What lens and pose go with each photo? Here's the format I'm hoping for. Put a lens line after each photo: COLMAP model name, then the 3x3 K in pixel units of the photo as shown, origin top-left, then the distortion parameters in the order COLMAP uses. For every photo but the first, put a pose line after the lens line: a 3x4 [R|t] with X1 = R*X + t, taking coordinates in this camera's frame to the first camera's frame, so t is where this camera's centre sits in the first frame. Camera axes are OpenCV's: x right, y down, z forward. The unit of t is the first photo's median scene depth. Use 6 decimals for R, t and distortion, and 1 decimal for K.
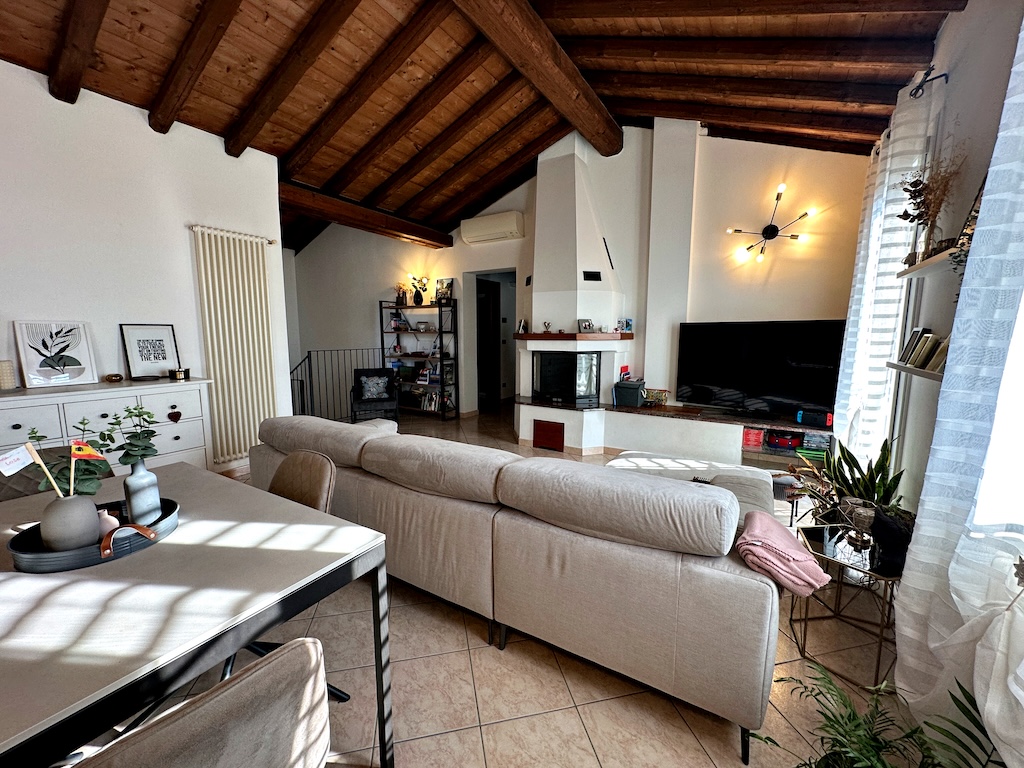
lens RADIAL K [[408.4, 0, 519.1], [0, 408.4, 383.1], [0, 0, 1]] dist [-0.002333, 0.000797]
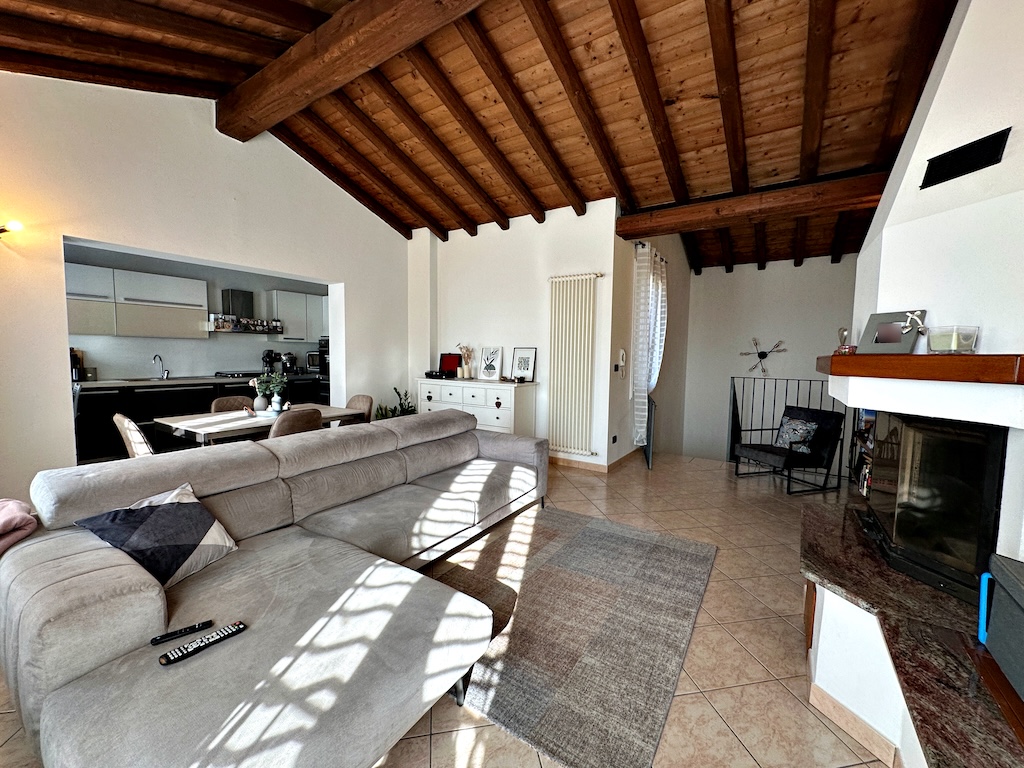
lens RADIAL K [[408.4, 0, 507.0], [0, 408.4, 386.4], [0, 0, 1]] dist [-0.002333, 0.000797]
pose [[-0.050213, 0.079438, -0.995574, 0.500860], [-0.134507, 0.987212, 0.085555, -0.087439], [0.989640, 0.138208, -0.038886, 0.724093]]
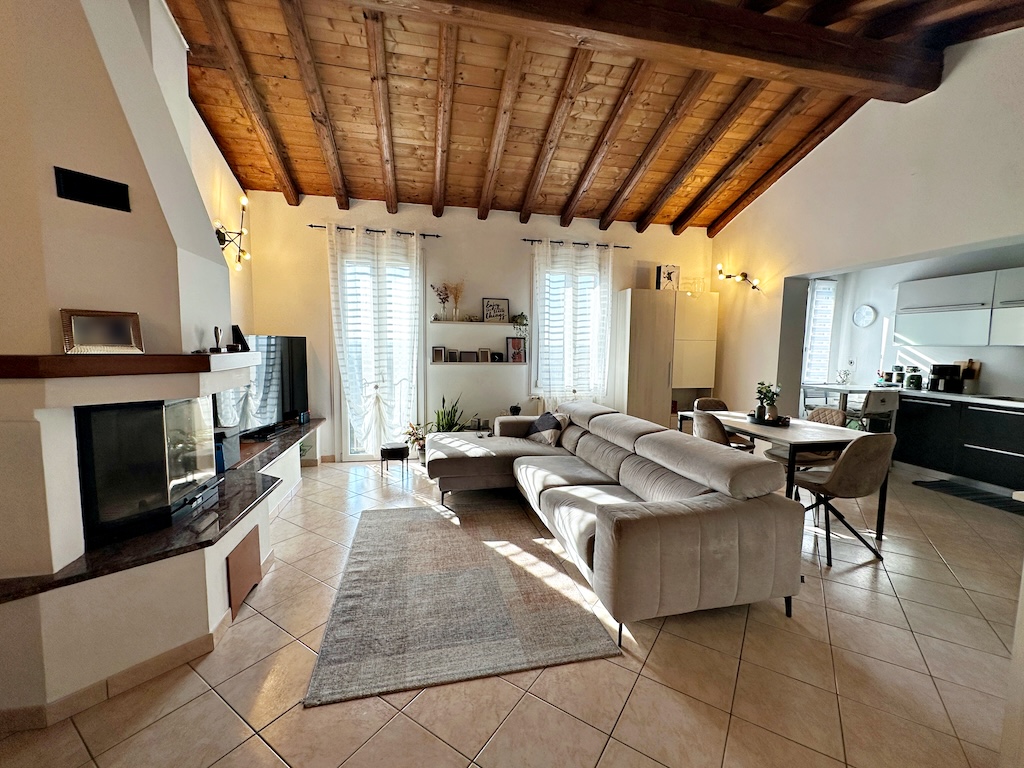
lens RADIAL K [[408.4, 0, 508.8], [0, 408.4, 388.4], [0, 0, 1]] dist [-0.002333, 0.000797]
pose [[-0.703608, -0.078959, 0.706187, -0.476793], [0.072248, 0.980708, 0.181637, -0.150891], [-0.706906, 0.178822, -0.684330, 1.137719]]
